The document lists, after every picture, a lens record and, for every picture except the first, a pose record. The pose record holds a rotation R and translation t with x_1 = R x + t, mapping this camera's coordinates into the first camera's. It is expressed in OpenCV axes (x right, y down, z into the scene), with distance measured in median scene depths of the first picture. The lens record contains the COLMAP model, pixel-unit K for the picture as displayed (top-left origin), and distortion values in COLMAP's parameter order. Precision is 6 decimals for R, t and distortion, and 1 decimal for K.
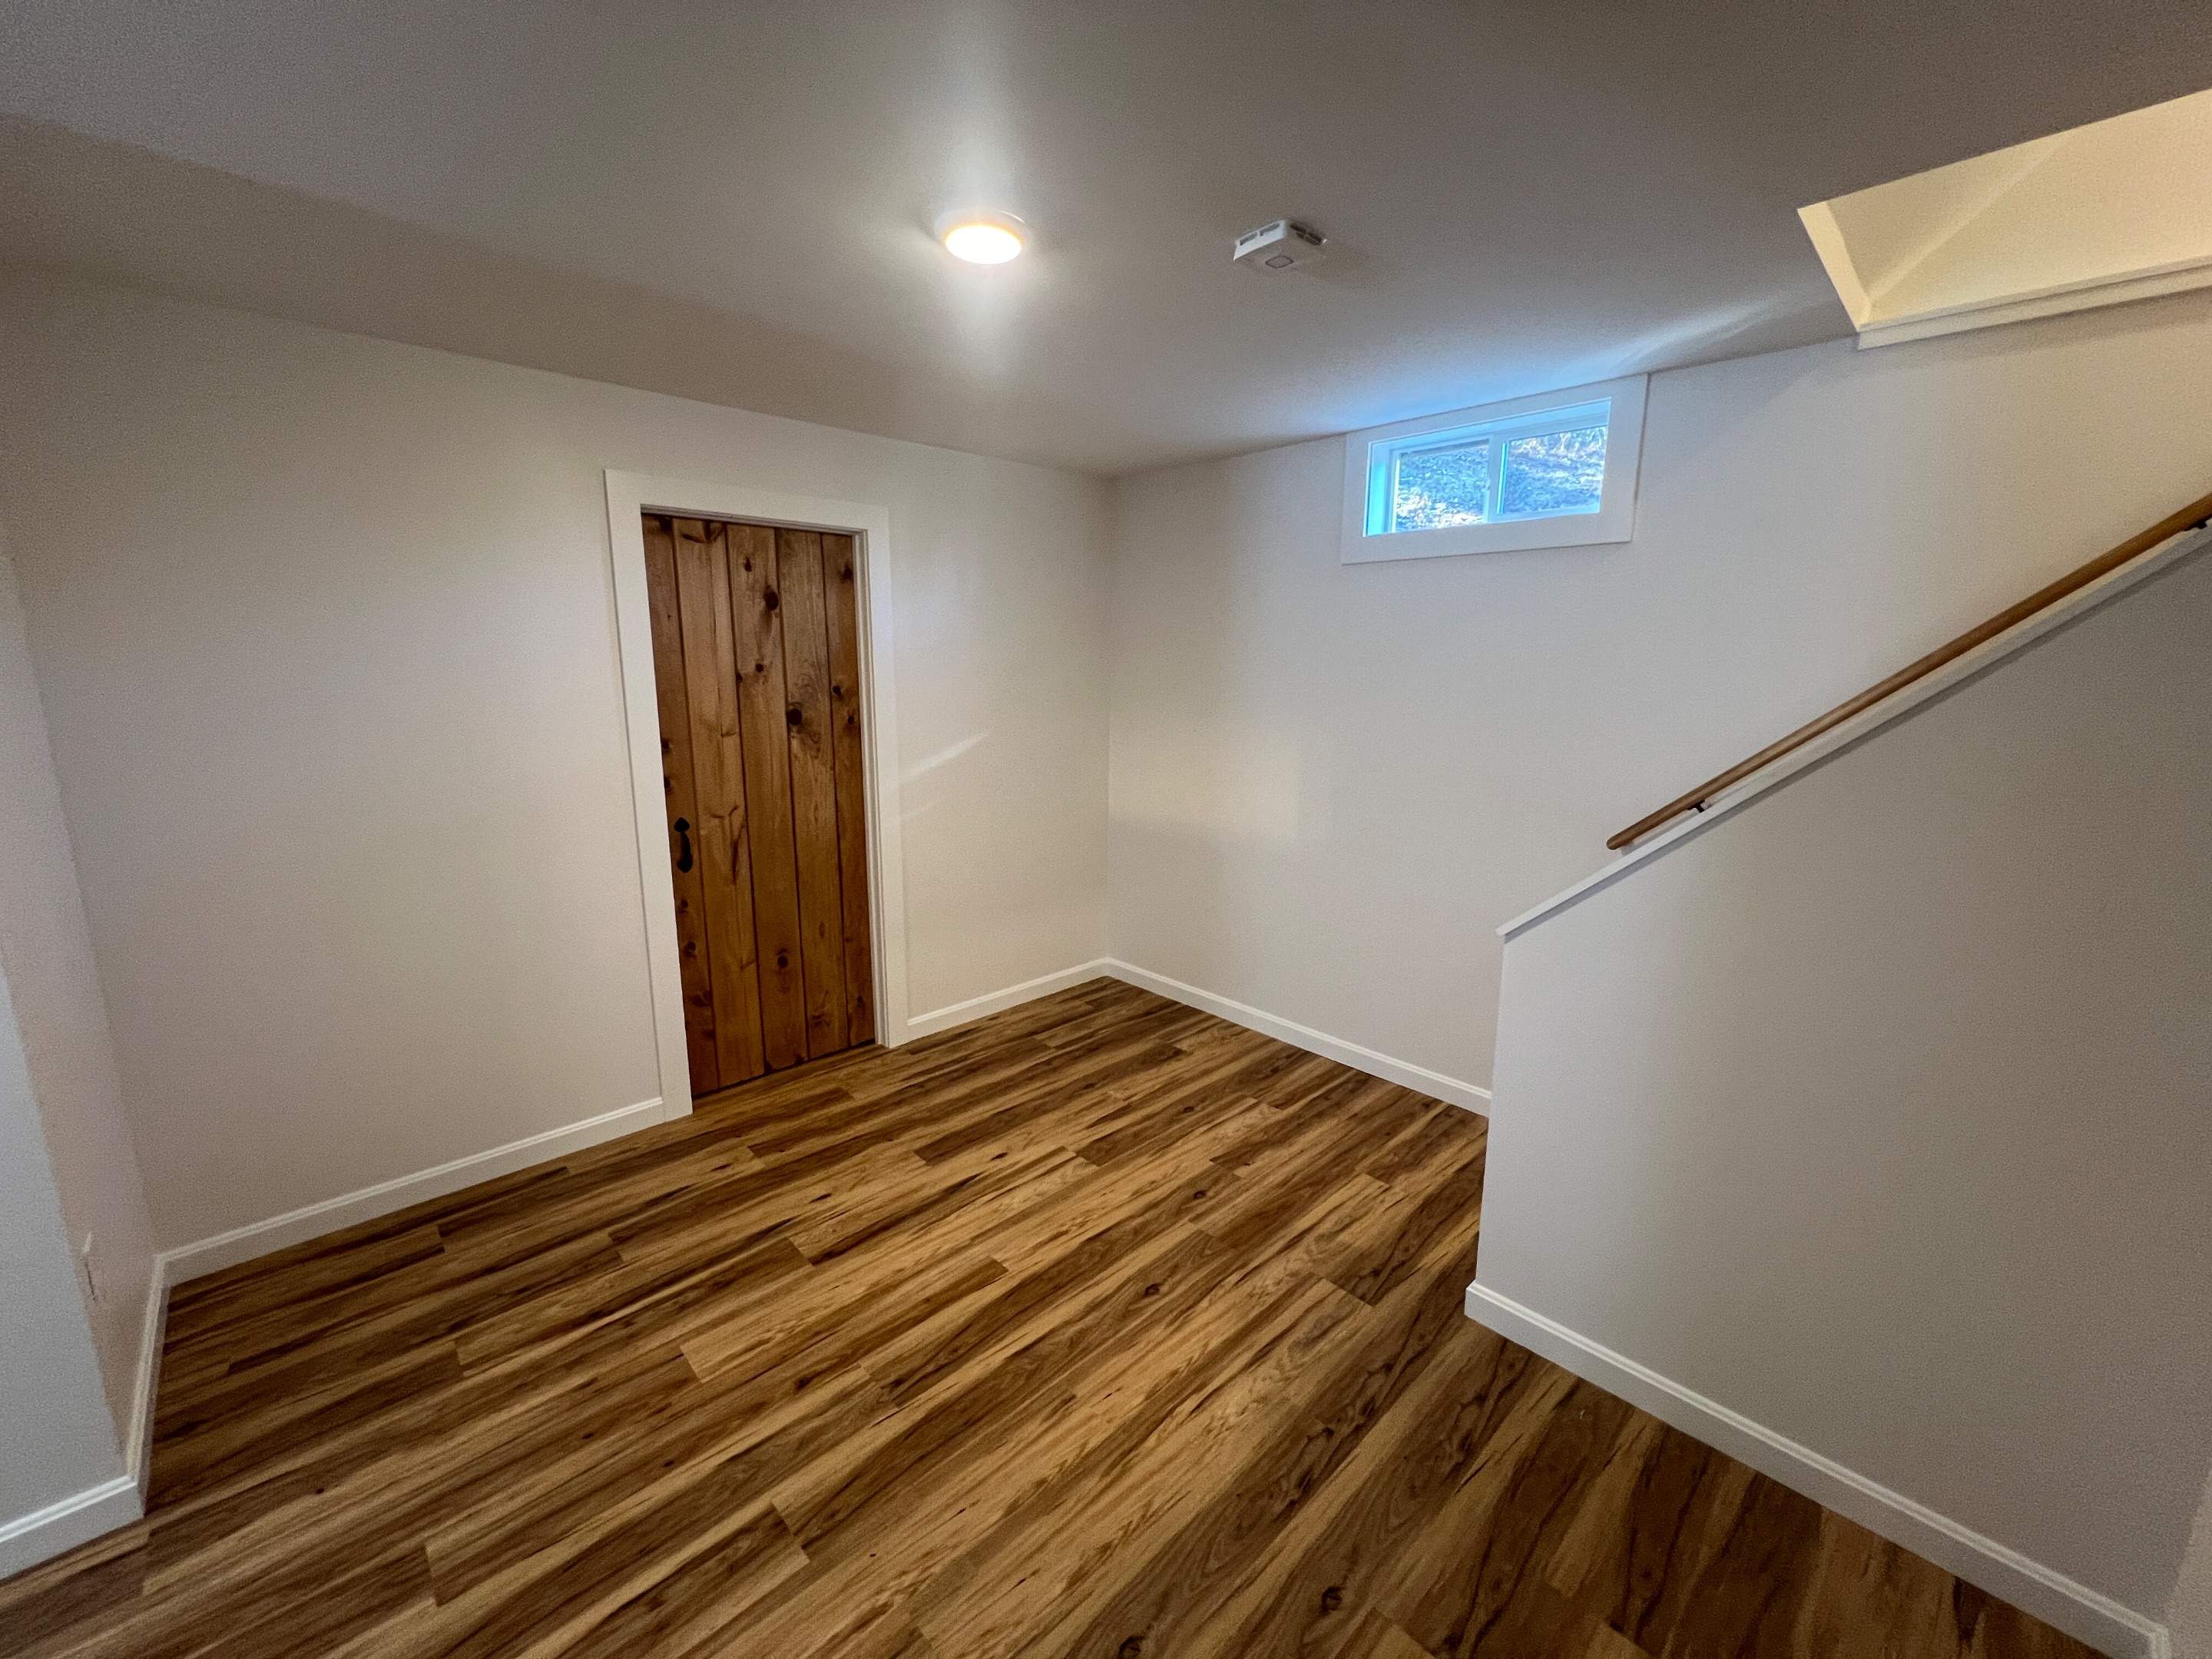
lens RADIAL K [[884.6, 0, 1104.6], [0, 884.6, 824.0], [0, 0, 1]] dist [-0.000340, 0.000856]
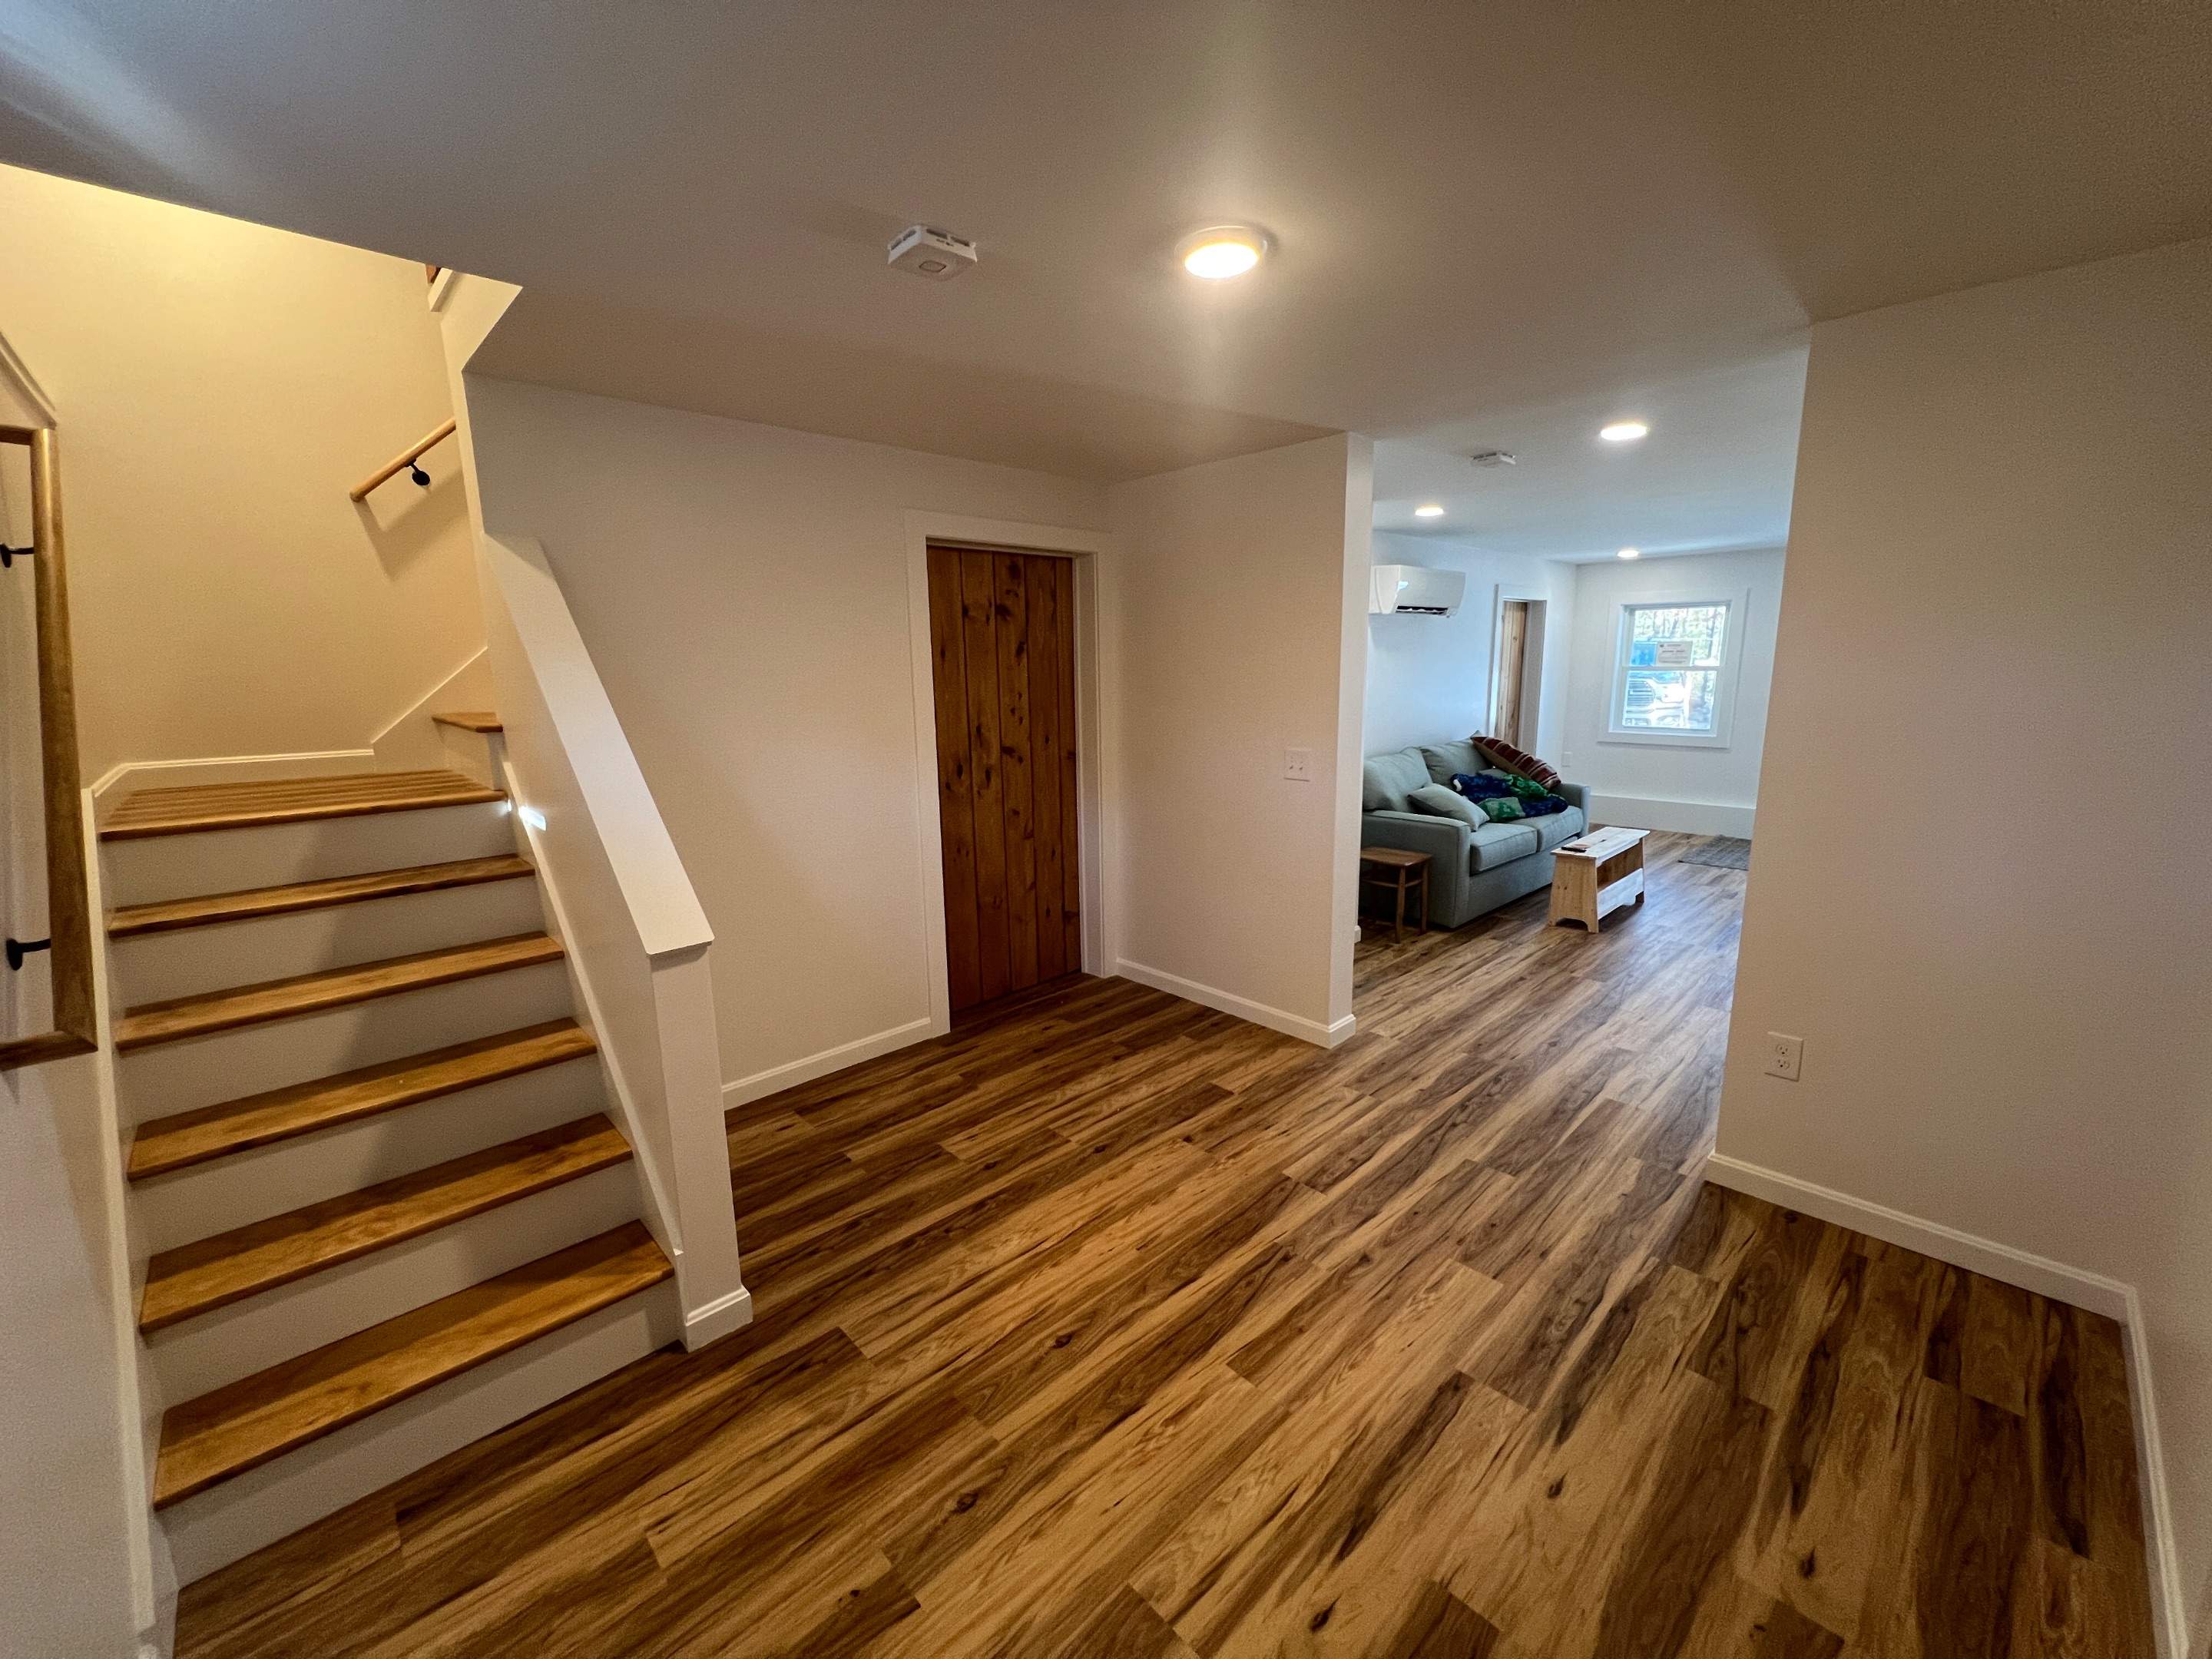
lens RADIAL K [[884.6, 0, 1102.4], [0, 884.6, 825.9], [0, 0, 1]] dist [-0.000340, 0.000856]
pose [[-0.999933, 0.010644, 0.004629, 0.002174], [0.011599, 0.931709, 0.363019, -0.254719], [-0.000449, 0.363049, -0.931770, 1.368500]]
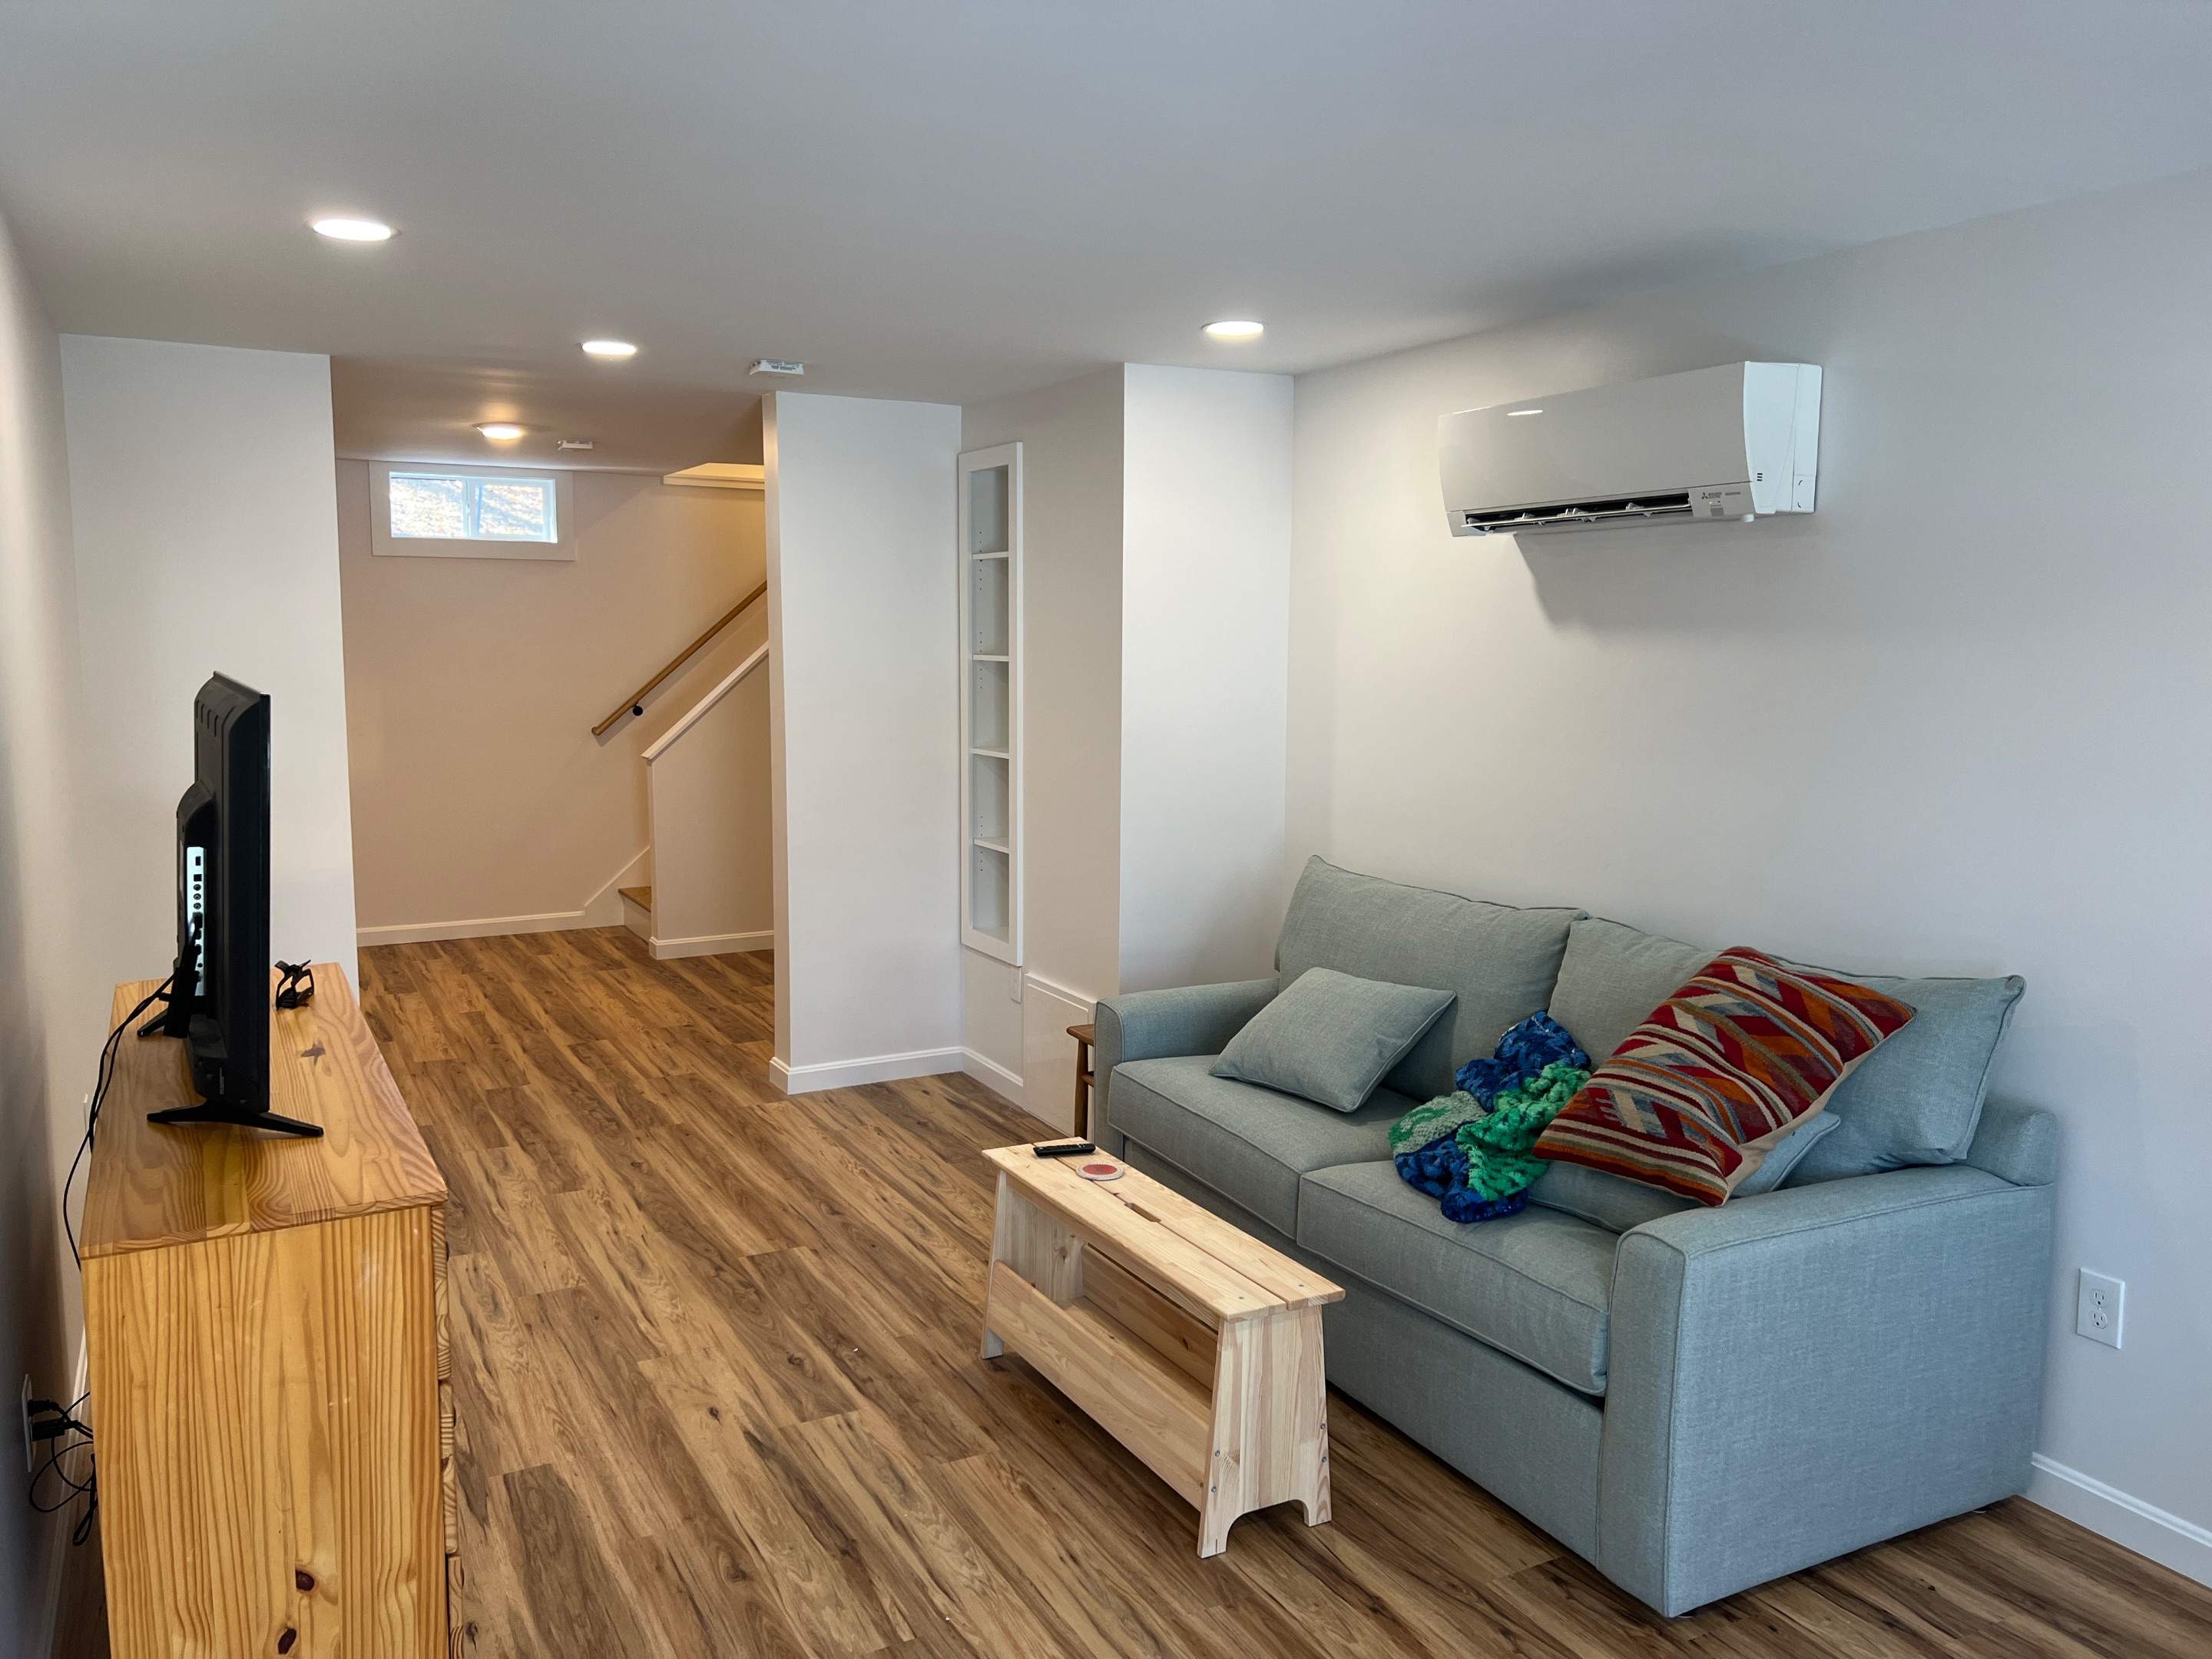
lens RADIAL K [[1659.4, 0, 1094.6], [0, 1659.4, 824.4], [0, 0, 1]] dist [0.054094, -0.055740]
pose [[0.269988, -0.120374, 0.955310, -2.235110], [0.177271, 0.981409, 0.073563, 0.127624], [-0.946404, 0.149488, 0.286308, -0.807061]]
